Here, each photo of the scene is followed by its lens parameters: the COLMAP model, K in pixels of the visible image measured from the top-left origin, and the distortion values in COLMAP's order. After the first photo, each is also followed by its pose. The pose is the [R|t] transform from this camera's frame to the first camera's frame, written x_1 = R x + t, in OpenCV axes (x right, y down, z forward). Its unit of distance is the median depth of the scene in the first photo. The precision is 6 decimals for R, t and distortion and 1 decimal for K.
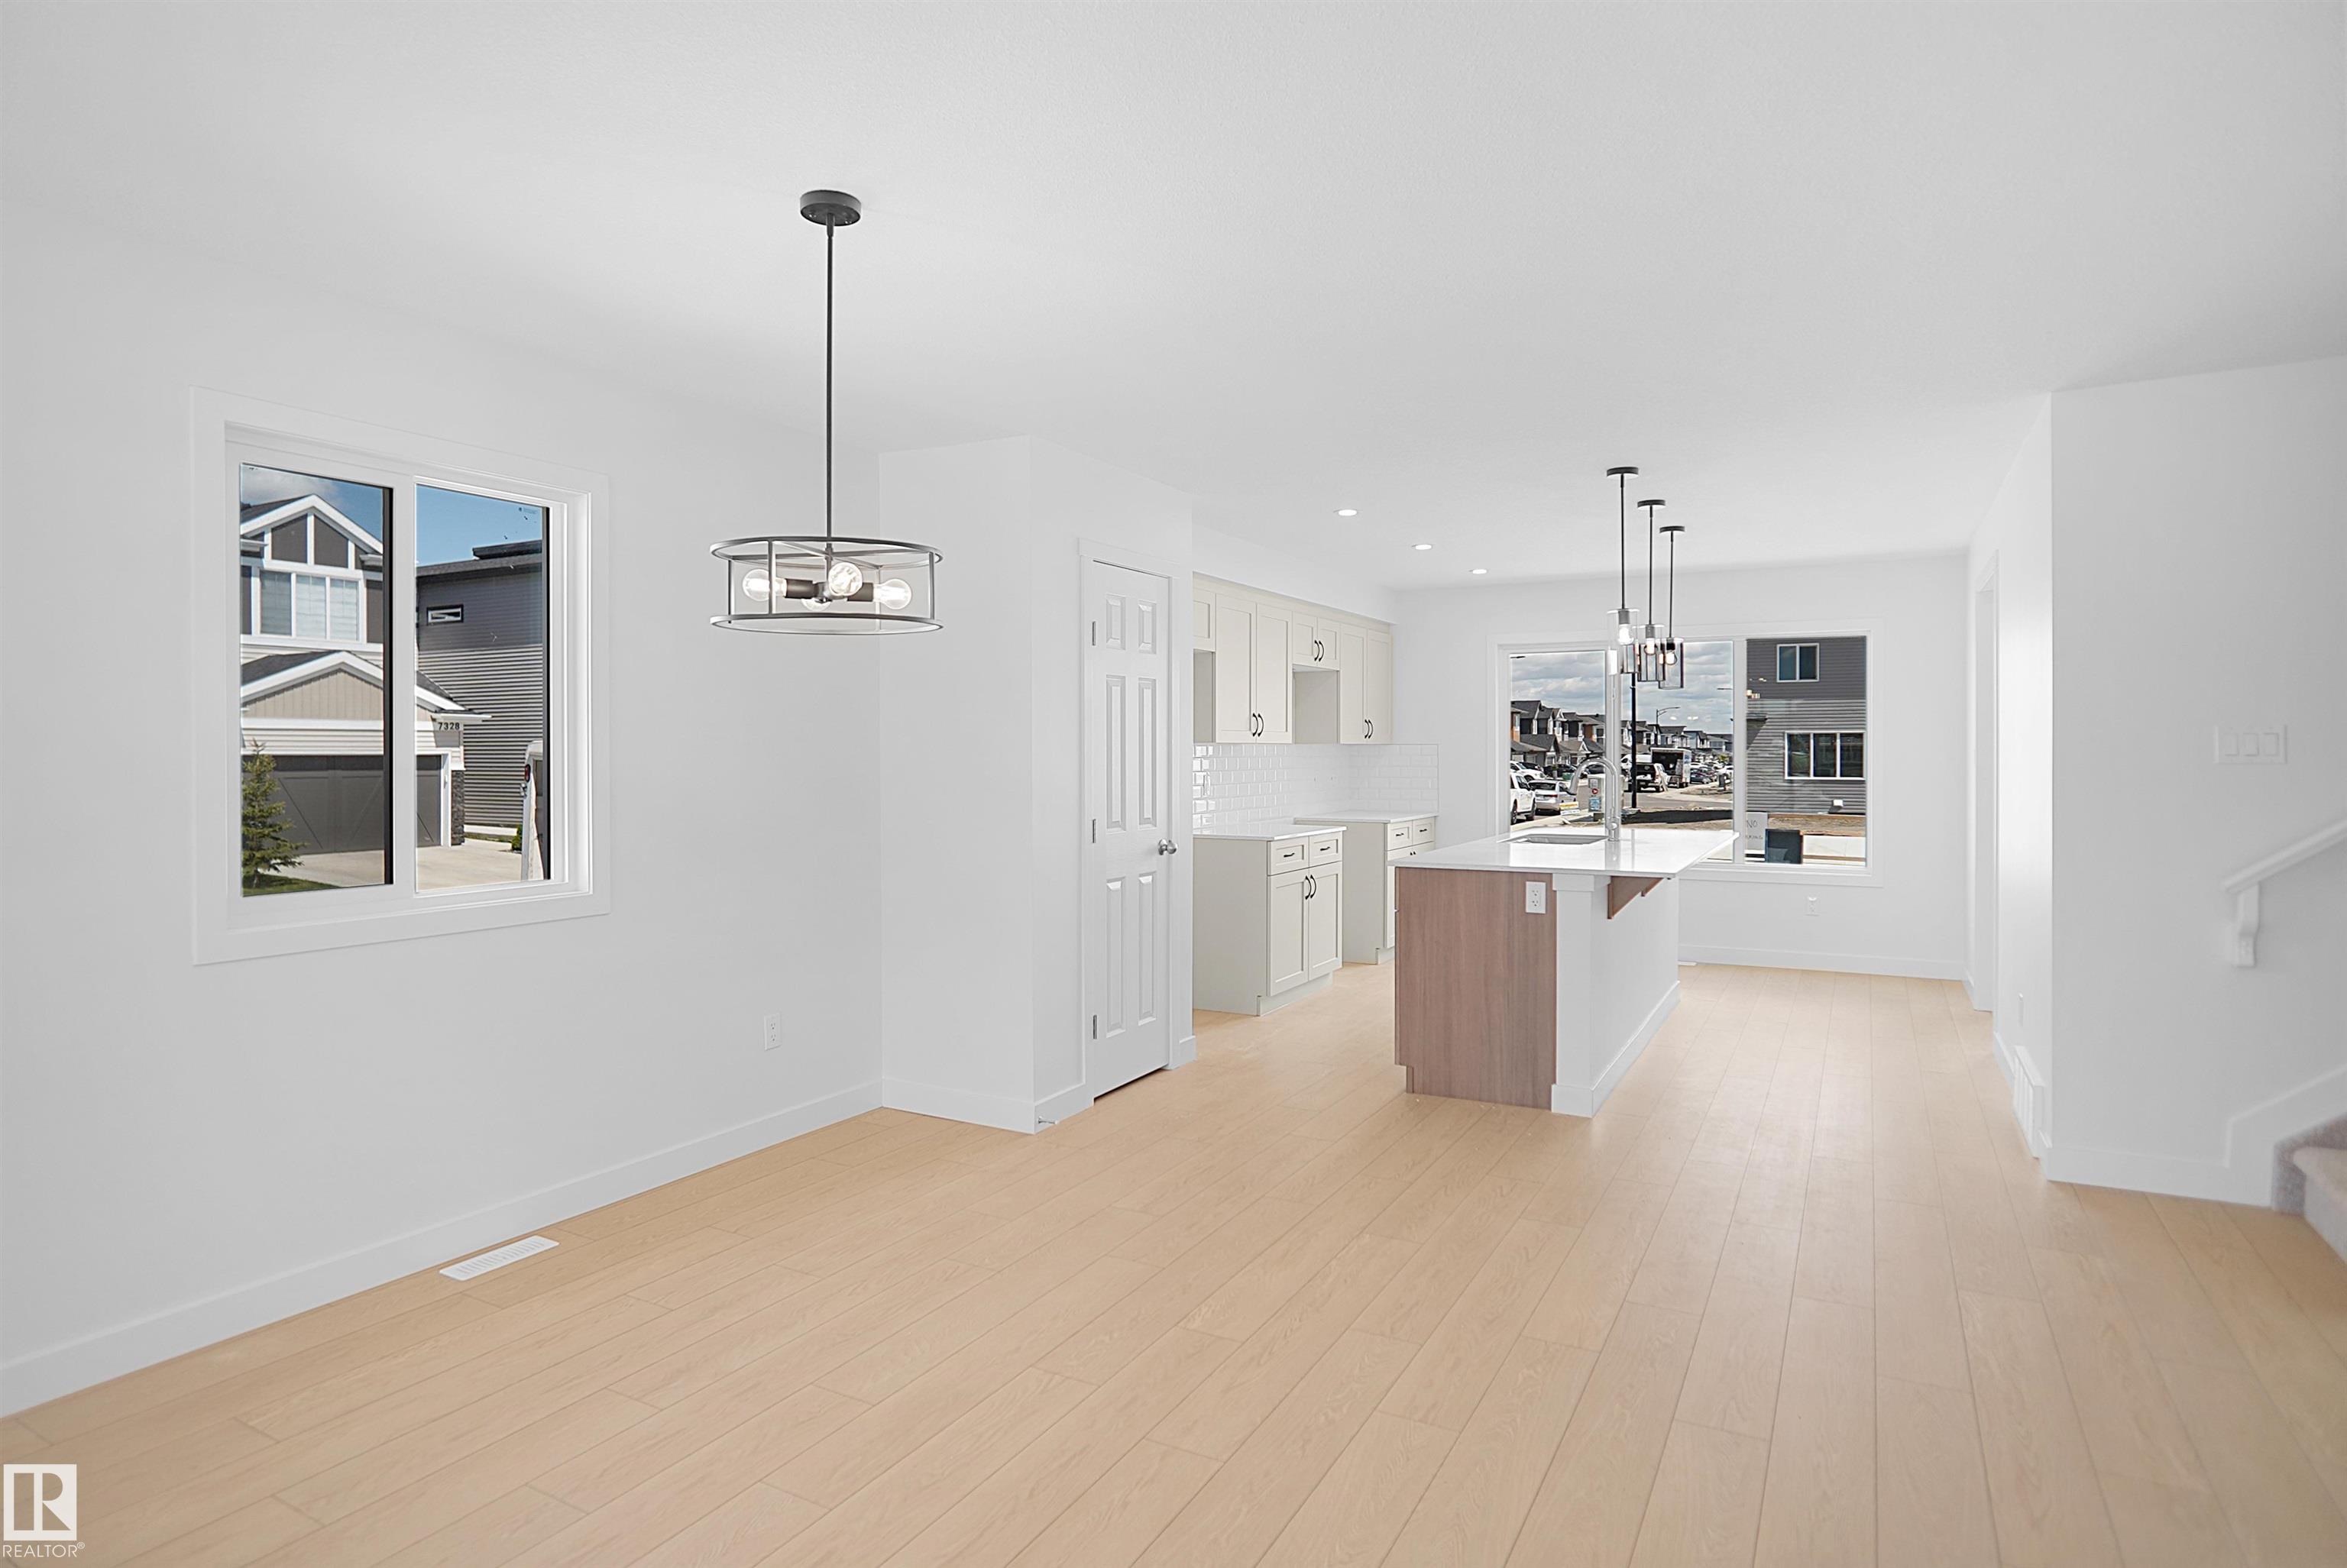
lens RADIAL K [[1286.1, 0, 1150.2], [0, 1286.1, 765.8], [0, 0, 1]] dist [-0.024732, 0.000863]
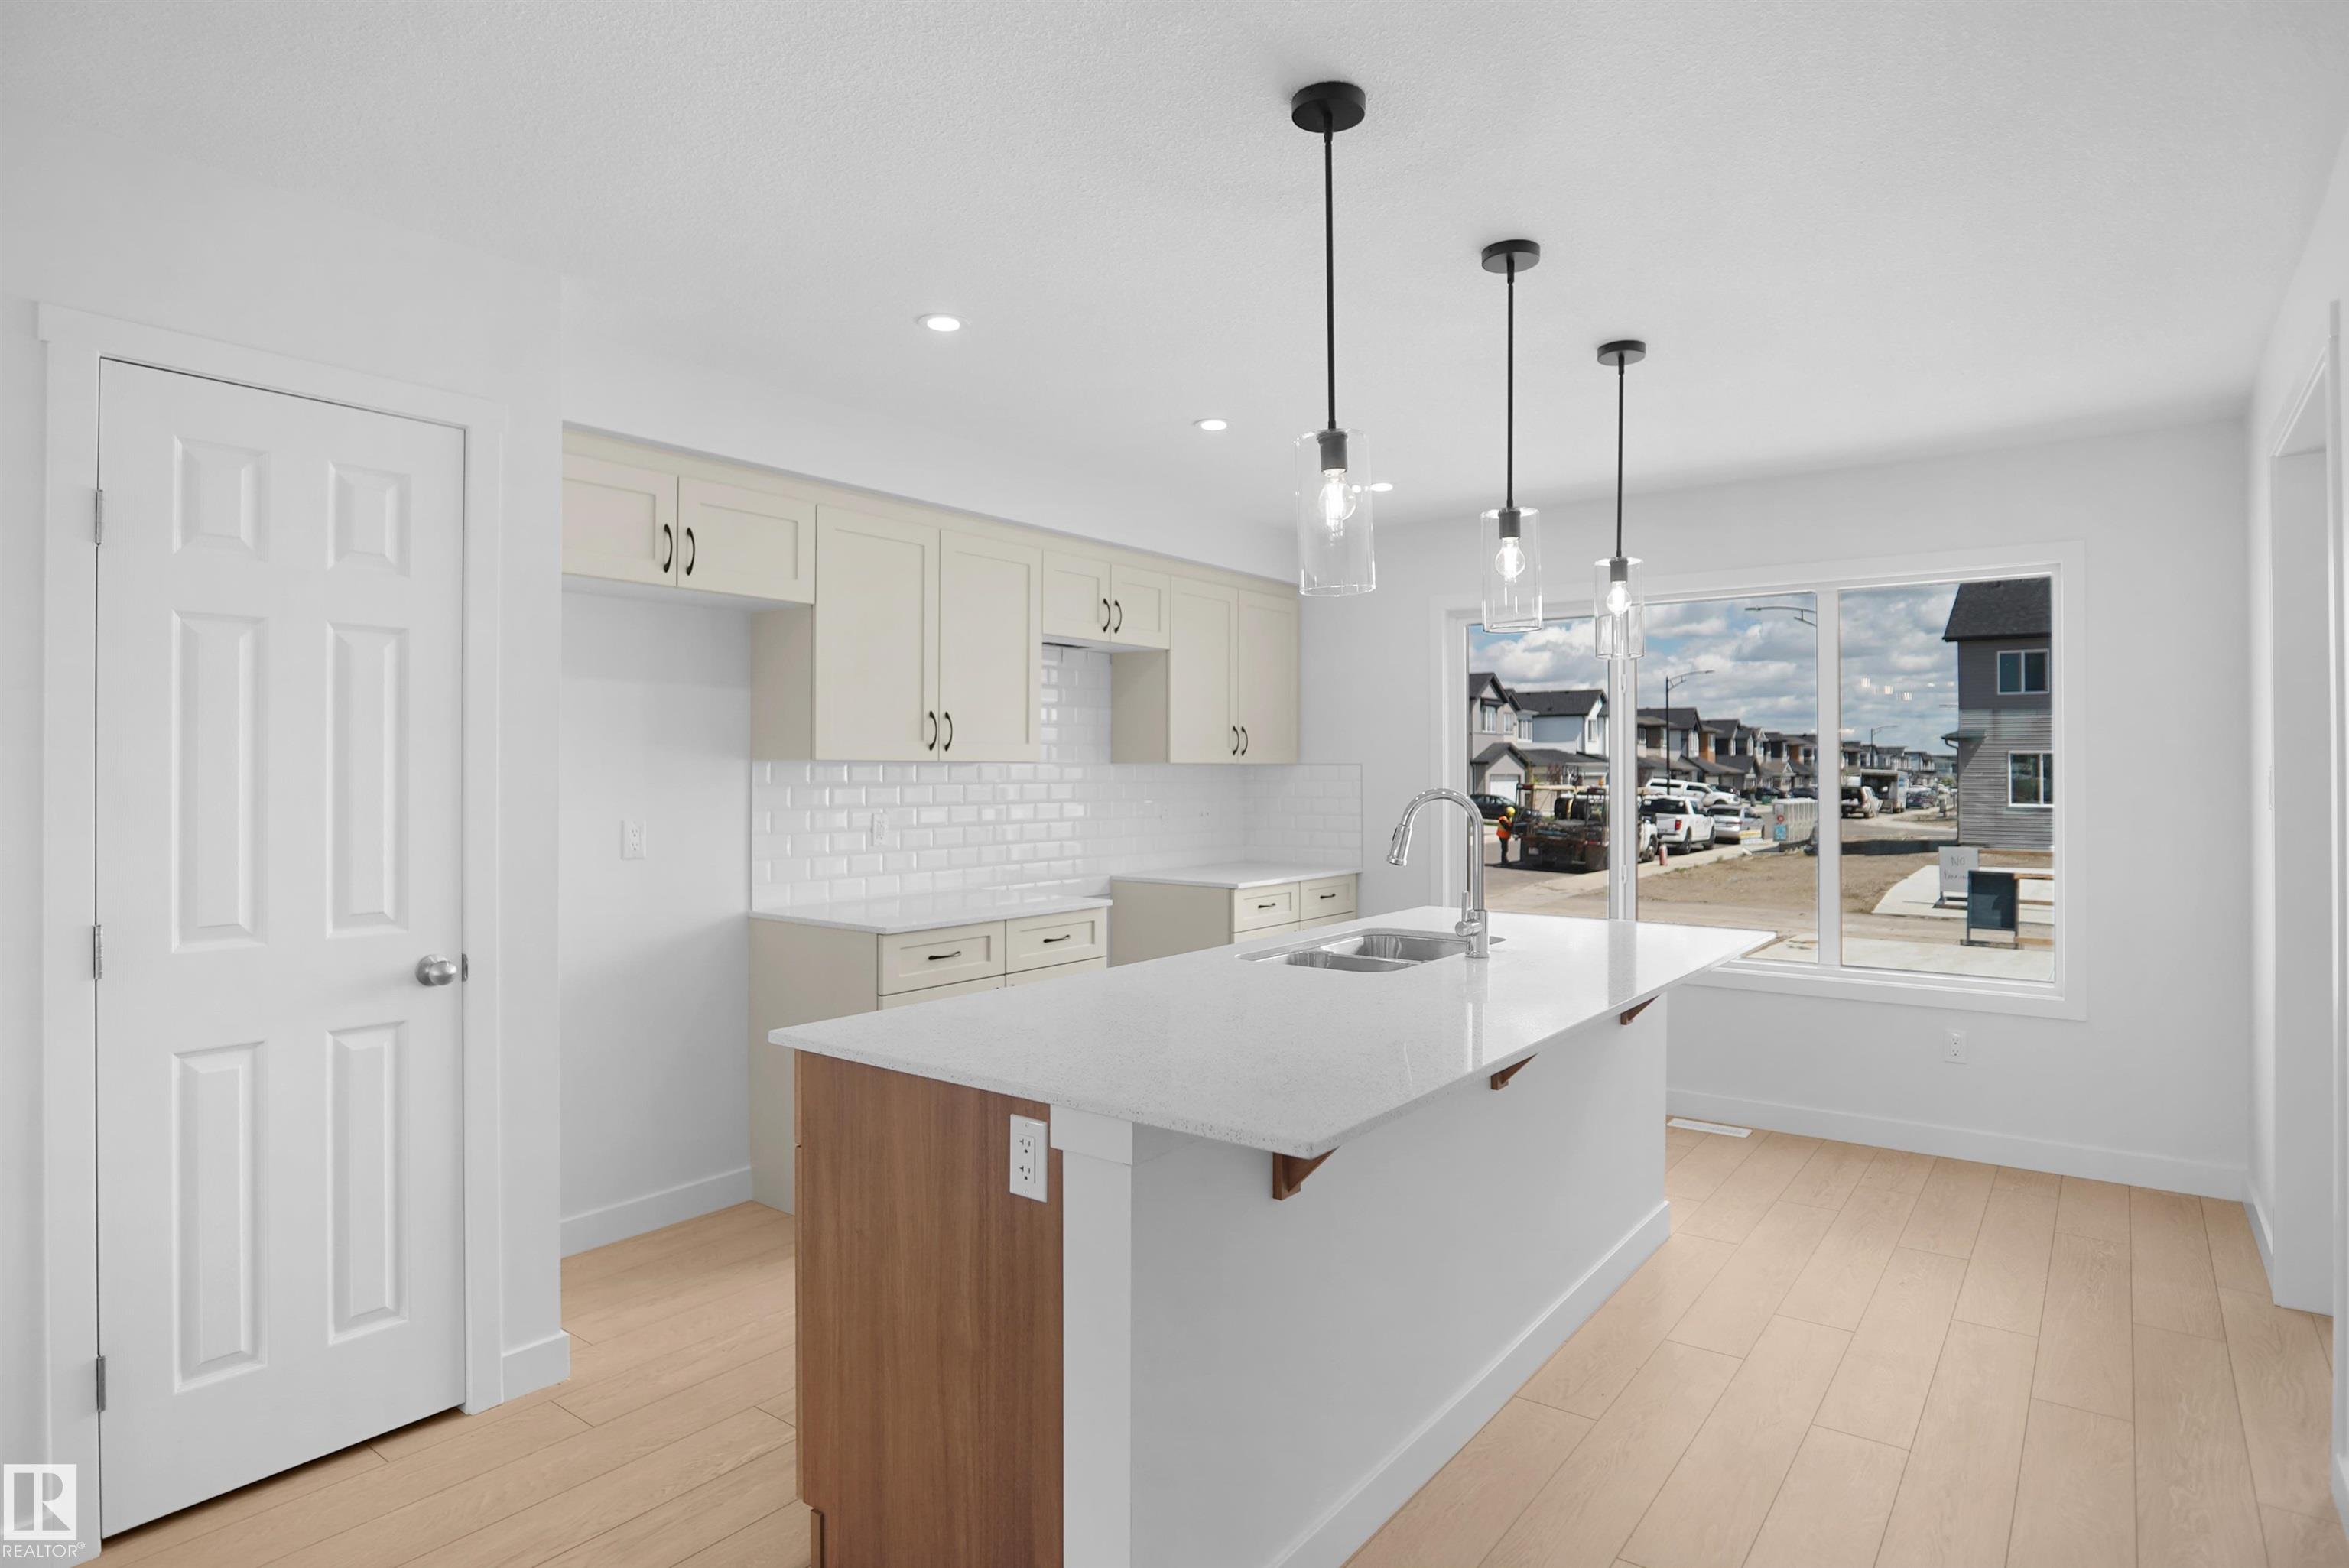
lens RADIAL K [[1275.6, 0, 1154.0], [0, 1275.6, 761.6], [0, 0, 1]] dist [-0.027850, 0.003154]
pose [[0.989740, 0.000960, -0.142874, 0.279012], [-0.003777, 0.999804, -0.019447, -0.006601], [0.142827, 0.019787, 0.989550, 0.442718]]
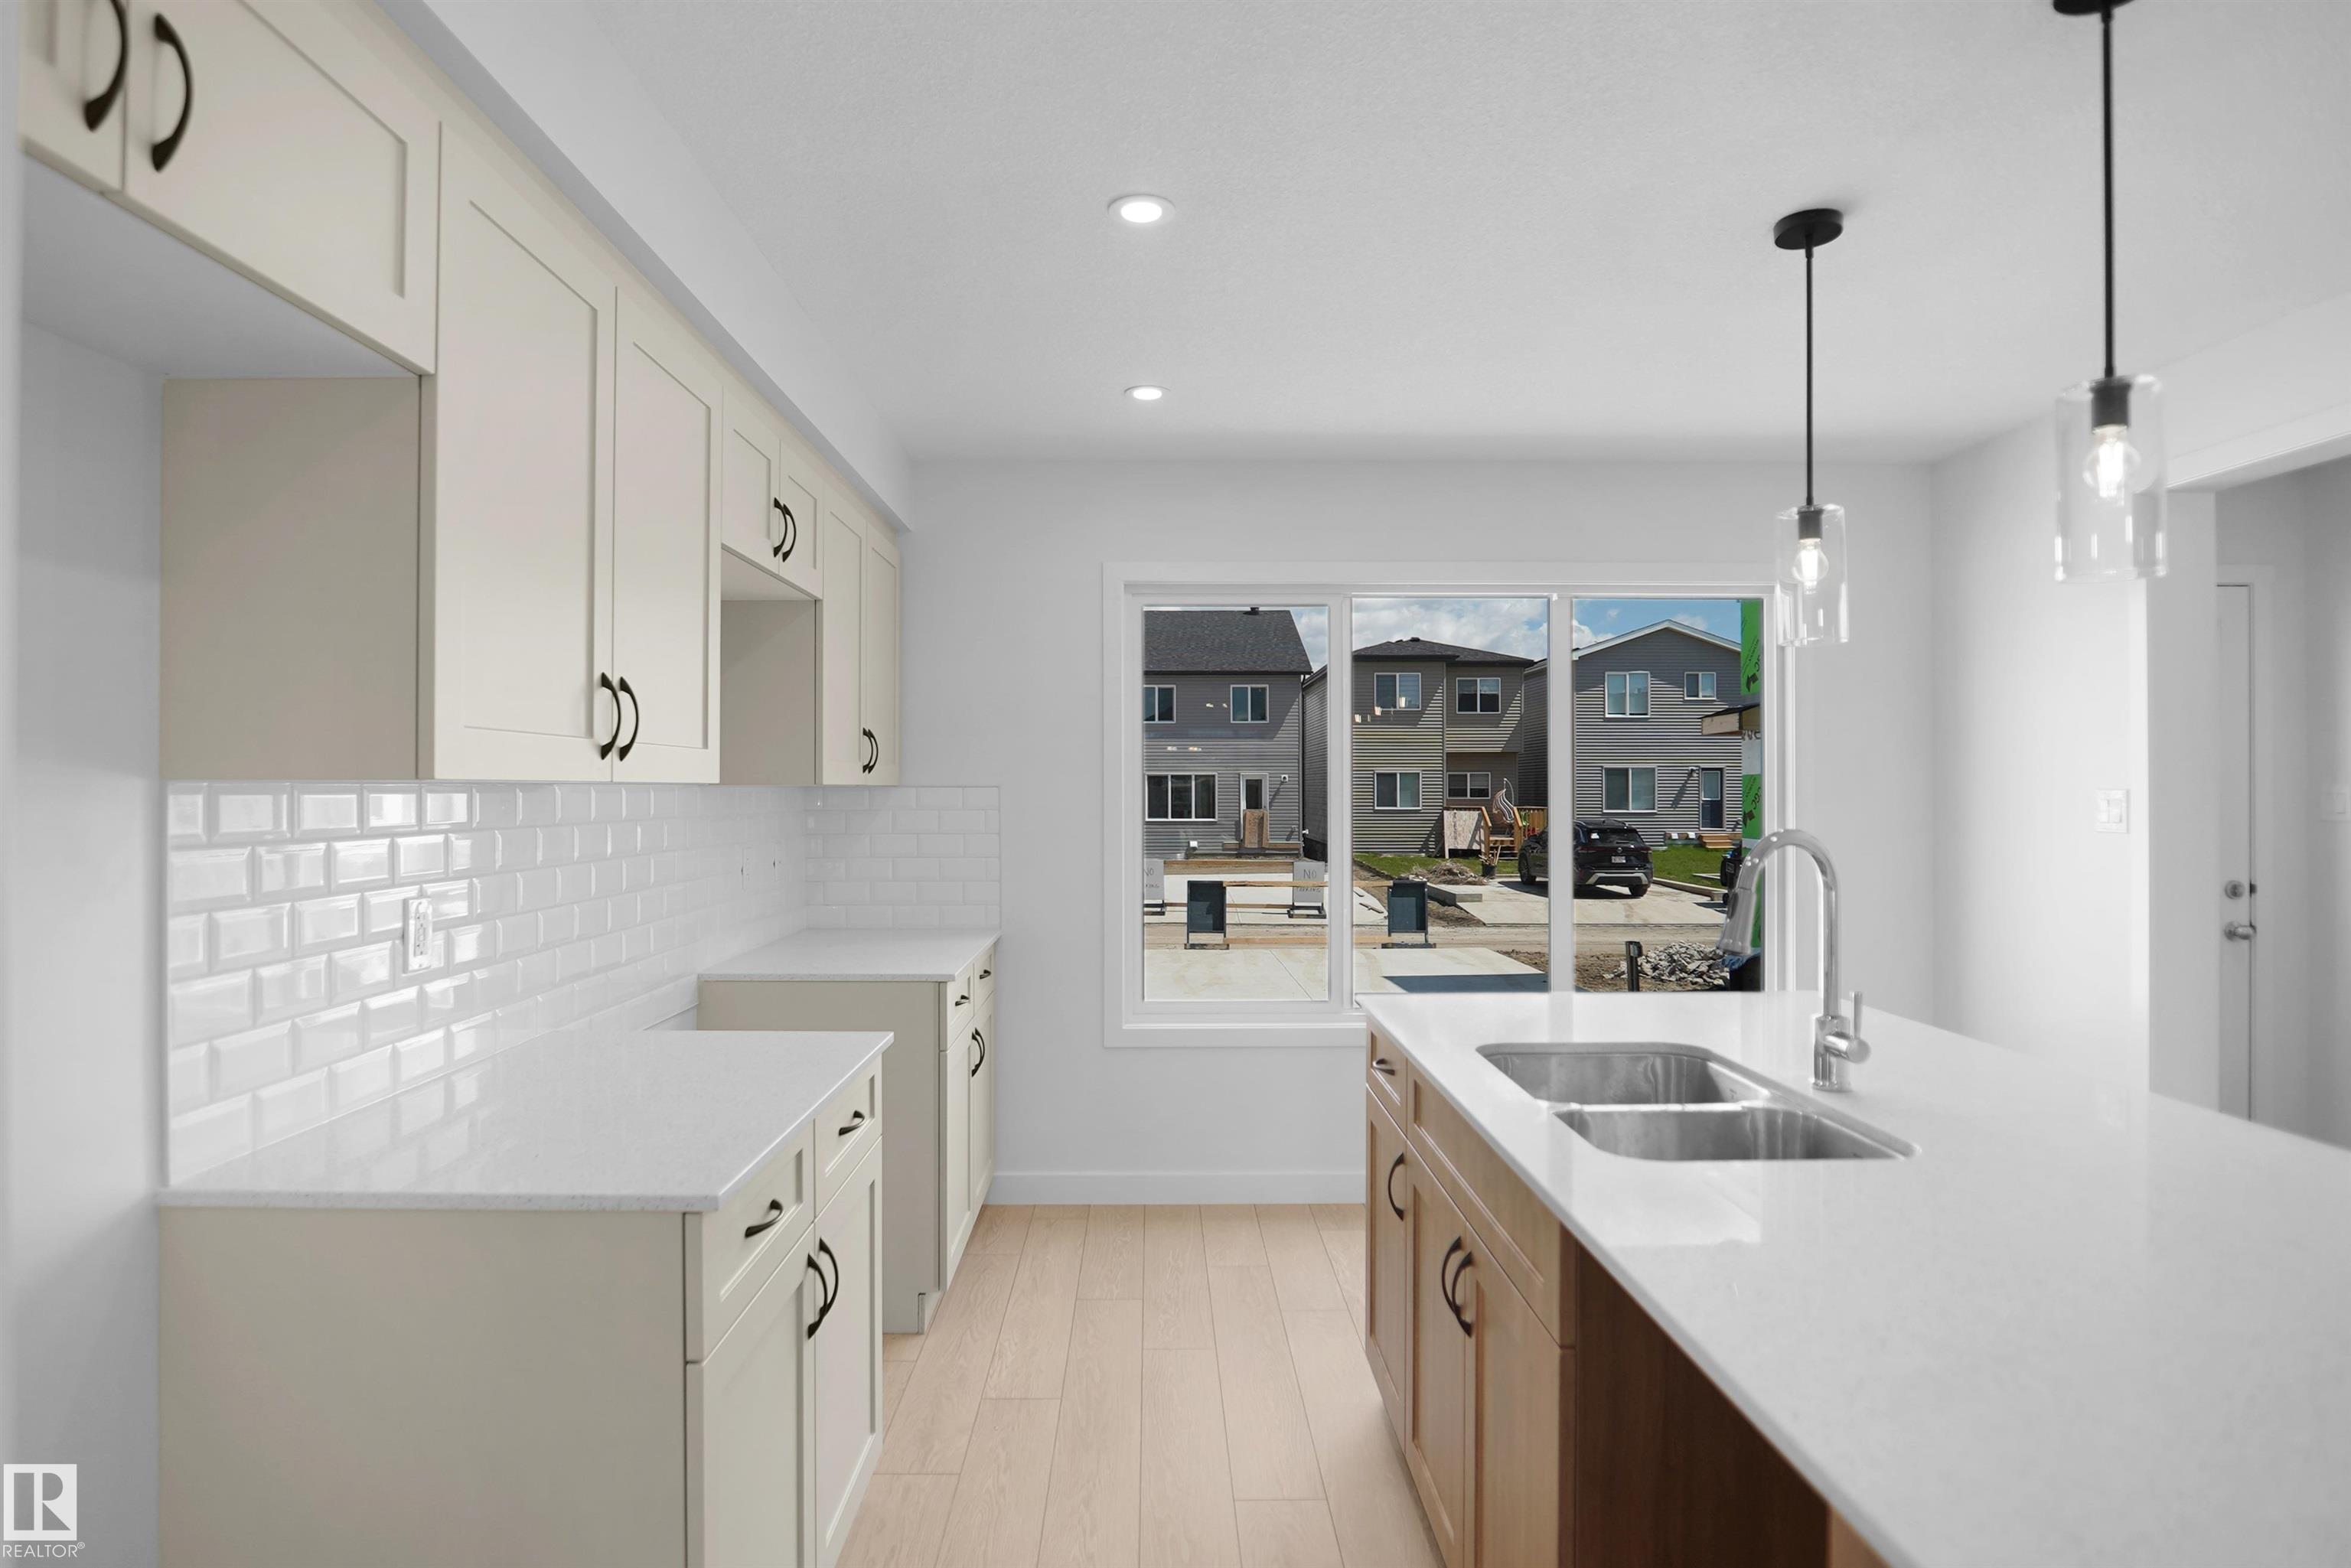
lens RADIAL K [[1288.5, 0, 1152.1], [0, 1288.5, 765.8], [0, 0, 1]] dist [-0.024732, 0.000863]
pose [[0.870921, 0.009013, 0.491341, 0.049630], [0.006756, 0.999518, -0.030311, -0.012446], [-0.491377, 0.029718, 0.870440, 0.730532]]
